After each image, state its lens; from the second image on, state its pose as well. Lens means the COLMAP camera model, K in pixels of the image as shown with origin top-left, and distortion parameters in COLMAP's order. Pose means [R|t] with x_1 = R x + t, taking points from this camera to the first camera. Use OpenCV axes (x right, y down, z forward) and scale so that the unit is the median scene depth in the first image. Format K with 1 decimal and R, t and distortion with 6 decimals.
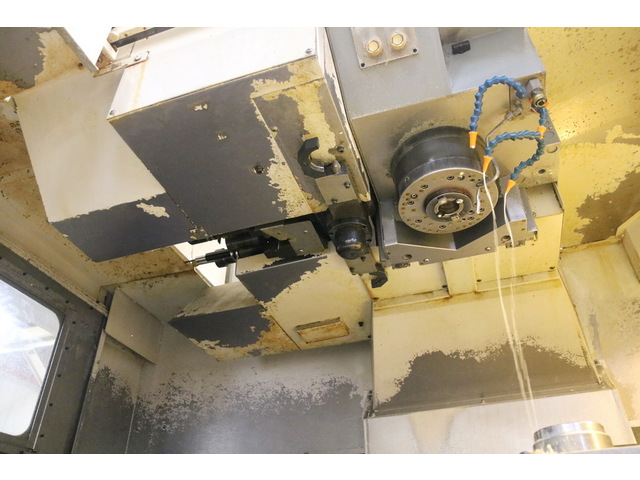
lens RADIAL K [[503.7, 0, 316.8], [0, 503.7, 252.2], [0, 0, 1]] dist [-0.132818, 0.126137]
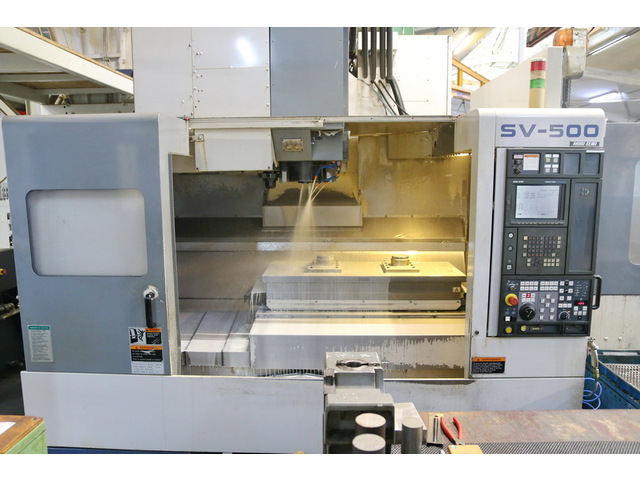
lens RADIAL K [[503.7, 0, 316.8], [0, 503.7, 252.2], [0, 0, 1]] dist [-0.132818, 0.126137]
pose [[0.959379, -0.036153, 0.279794, -0.414250], [-0.167164, 0.726062, 0.667001, -1.423157], [-0.227262, -0.686679, 0.690525, -1.073241]]
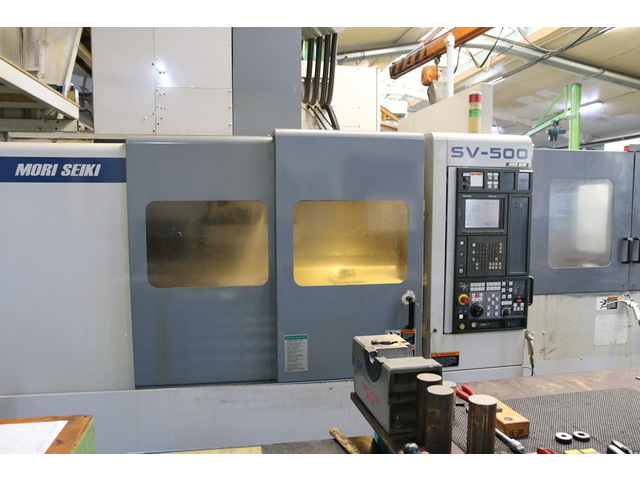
lens RADIAL K [[503.7, 0, 316.8], [0, 503.7, 252.2], [0, 0, 1]] dist [-0.132818, 0.126137]
pose [[0.878608, -0.037698, 0.476053, -0.725589], [-0.282460, 0.762775, 0.581713, -1.394560], [-0.385051, -0.645564, 0.659532, -1.107137]]
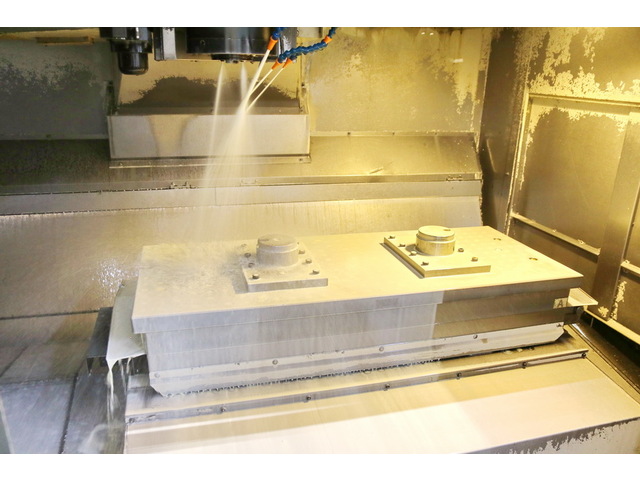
lens RADIAL K [[503.7, 0, 316.8], [0, 503.7, 252.2], [0, 0, 1]] dist [-0.132818, 0.126137]
pose [[0.832642, -0.156934, 0.531111, -0.182393], [-0.348122, 0.597541, 0.722326, -0.549790], [-0.430718, -0.786331, 0.442906, 0.081009]]
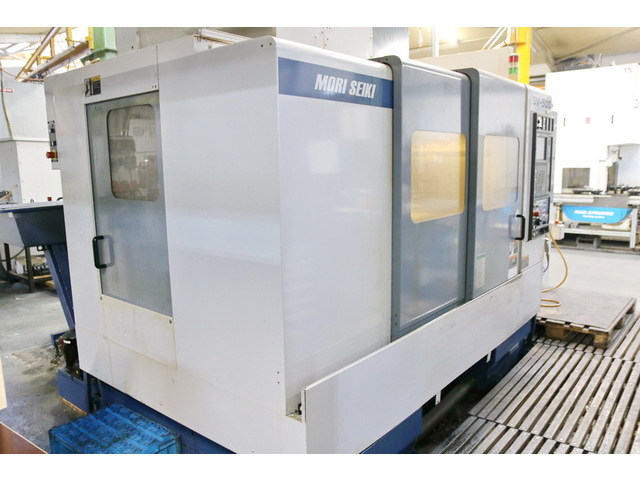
lens RADIAL K [[503.7, 0, 316.8], [0, 503.7, 252.2], [0, 0, 1]] dist [-0.132818, 0.126137]
pose [[0.366693, -0.167153, 0.915203, -2.092666], [-0.522341, 0.777054, 0.351208, -0.438054], [-0.769867, -0.606833, 0.197629, 0.075679]]
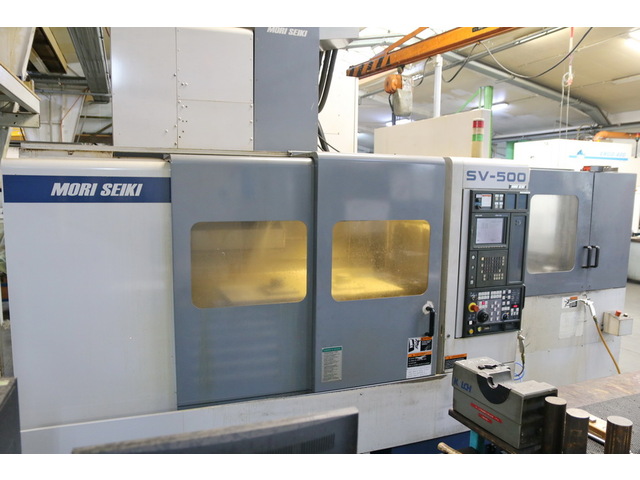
lens RADIAL K [[503.7, 0, 316.8], [0, 503.7, 252.2], [0, 0, 1]] dist [-0.132818, 0.126137]
pose [[0.768141, -0.062408, 0.637232, -1.195958], [-0.387372, 0.747135, 0.540122, -1.374287], [-0.509806, -0.661736, 0.549730, -0.852305]]
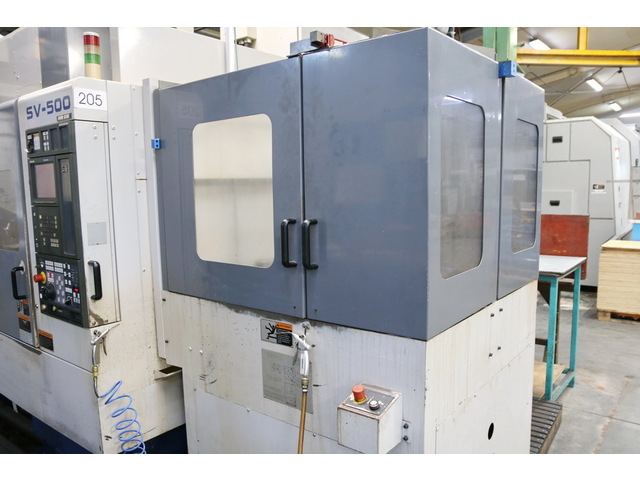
lens RADIAL K [[503.7, 0, 316.8], [0, 503.7, 252.2], [0, 0, 1]] dist [-0.132818, 0.126137]
pose [[0.941923, 0.038471, -0.333618, 2.168093], [0.199518, 0.734985, 0.648066, -1.270745], [0.270136, -0.676991, 0.684624, -1.019406]]
